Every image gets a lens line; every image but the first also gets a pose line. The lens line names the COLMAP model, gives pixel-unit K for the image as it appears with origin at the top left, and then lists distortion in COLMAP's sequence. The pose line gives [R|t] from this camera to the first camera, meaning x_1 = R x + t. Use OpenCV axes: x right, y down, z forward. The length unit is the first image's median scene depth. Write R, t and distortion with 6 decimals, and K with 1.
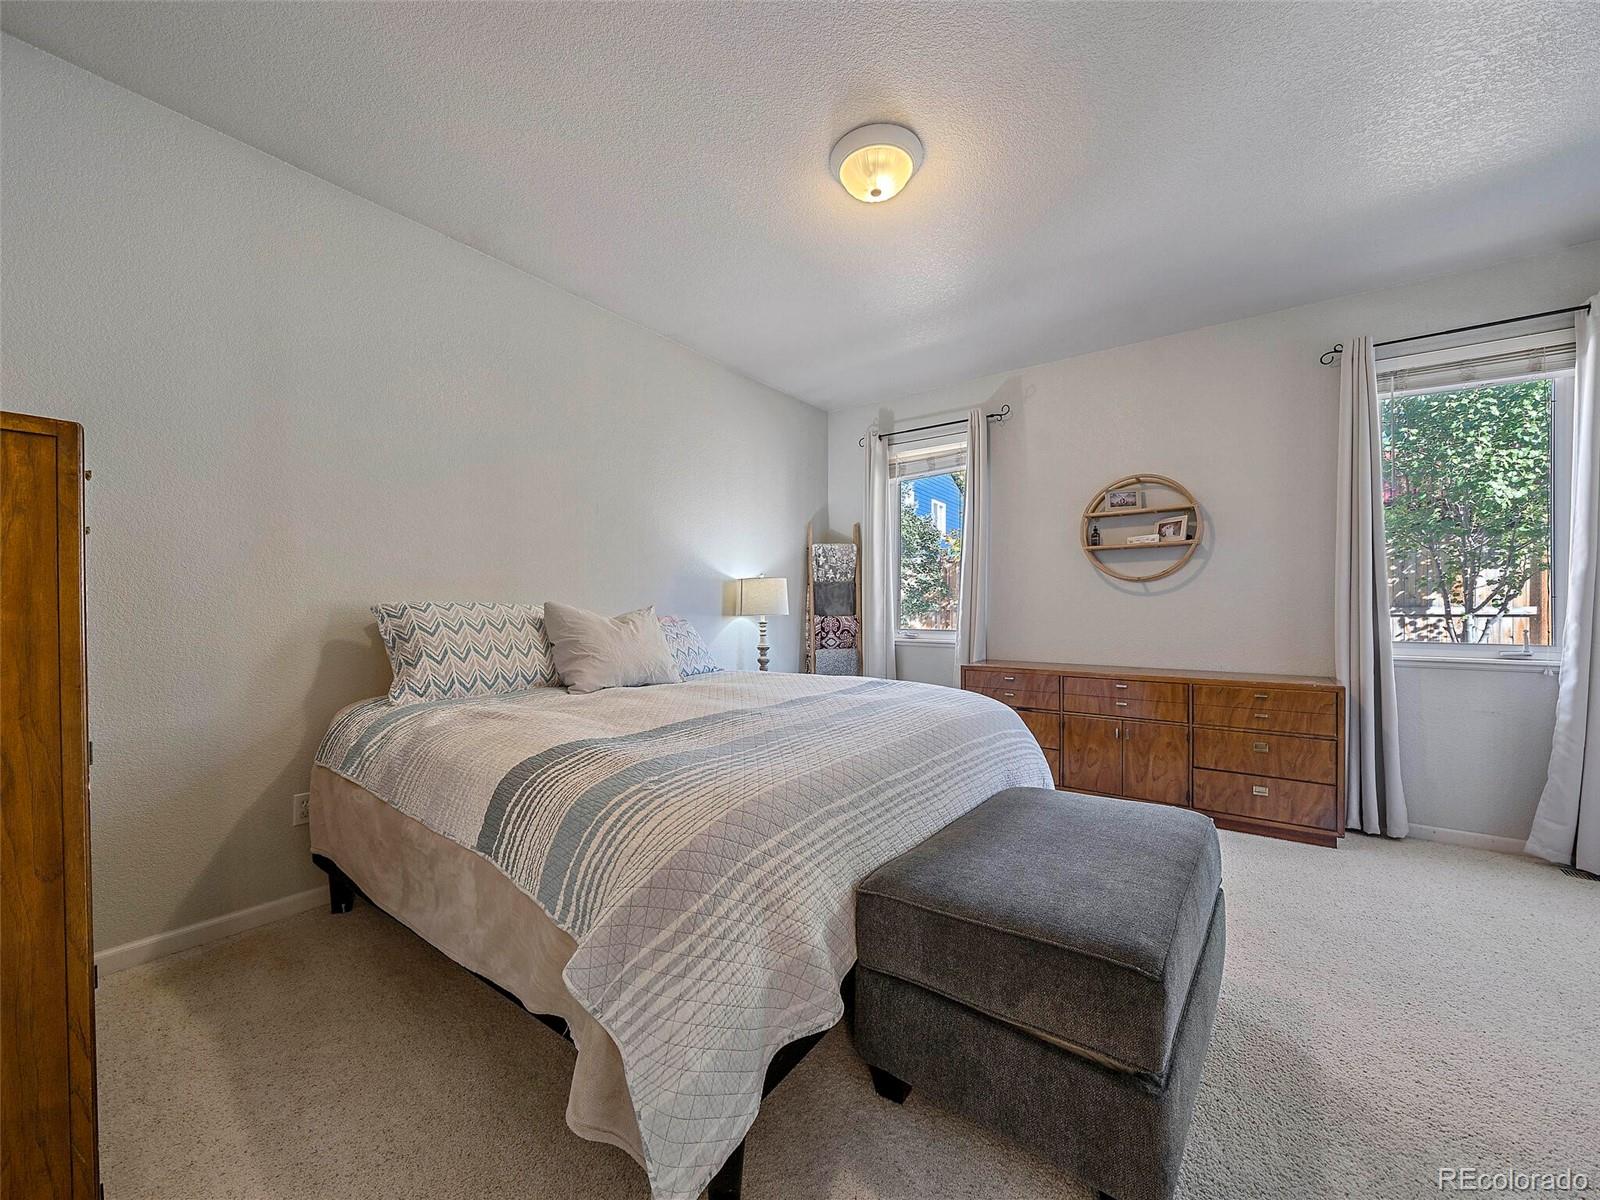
lens RADIAL K [[619.9, 0, 792.8], [0, 619.9, 593.3], [0, 0, 1]] dist [-0.010625, 0.000037]
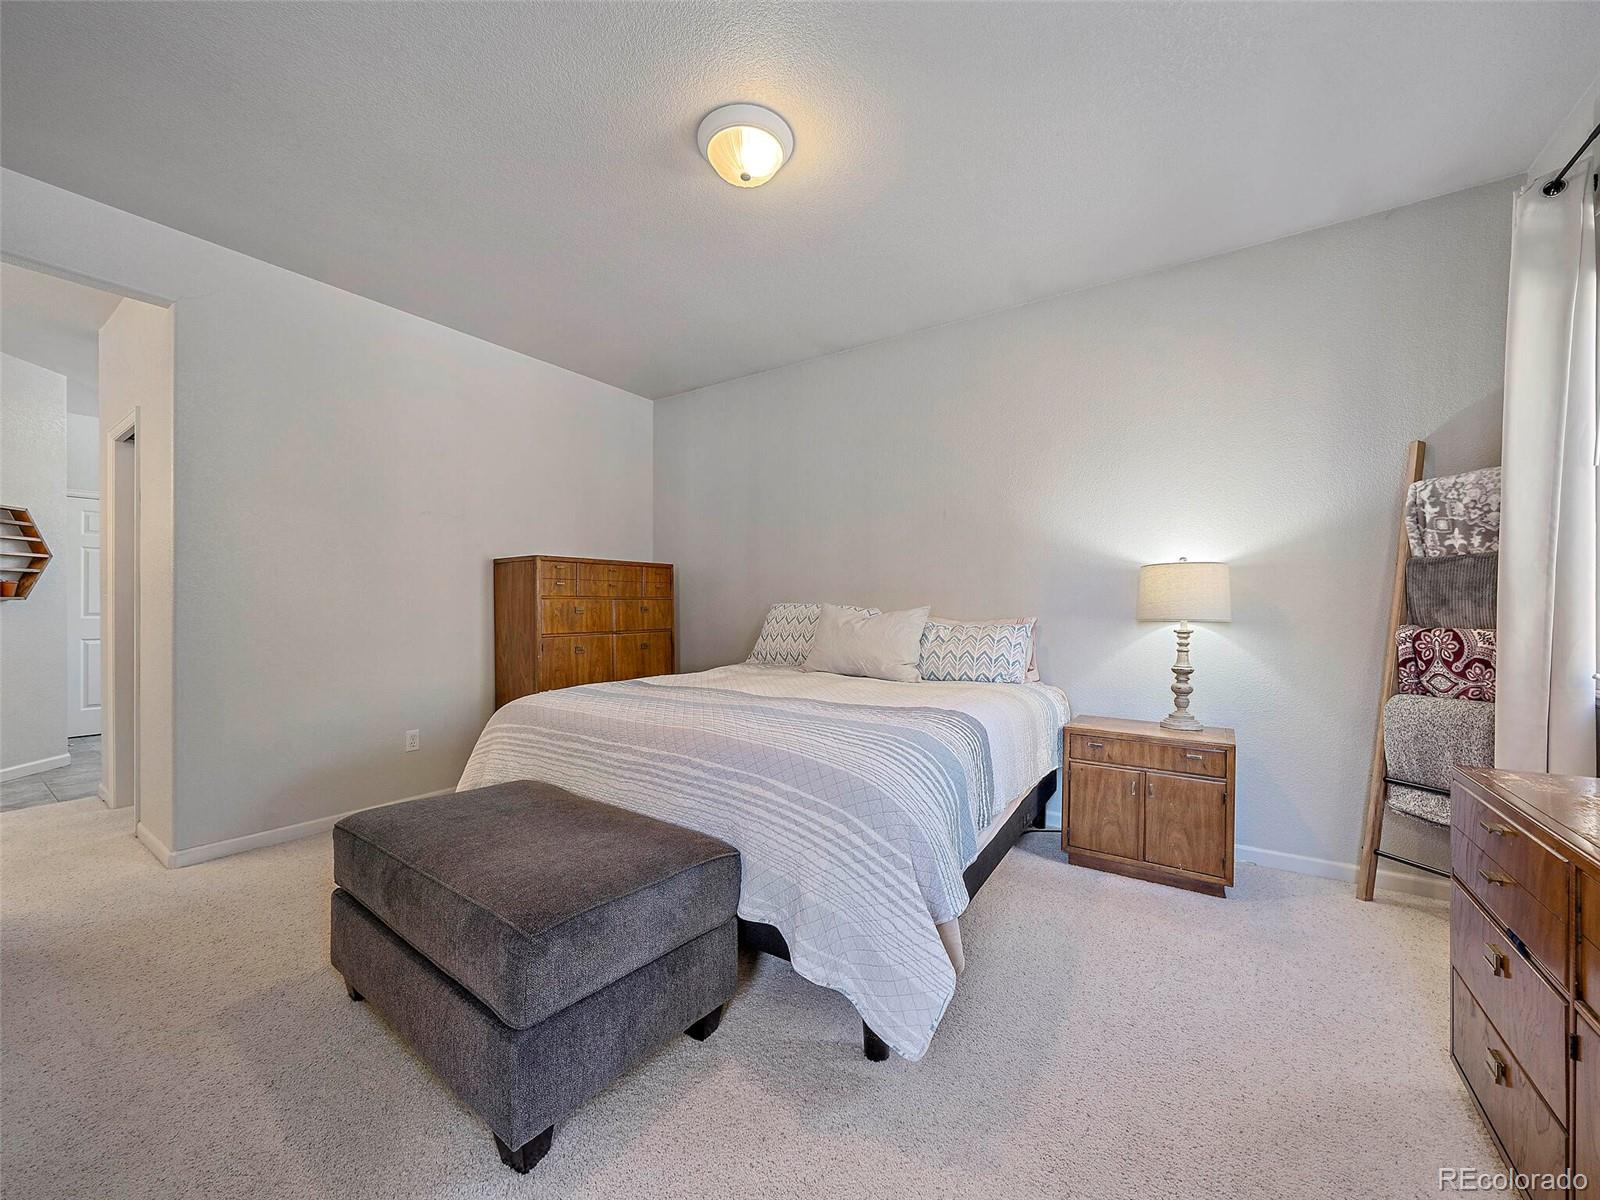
lens RADIAL K [[619.9, 0, 792.8], [0, 619.9, 593.3], [0, 0, 1]] dist [-0.010625, 0.000037]
pose [[0.032200, -0.025345, -0.999160, 0.515731], [0.016618, 0.999554, -0.024819, 0.013719], [0.999343, -0.015805, 0.032607, 0.491161]]
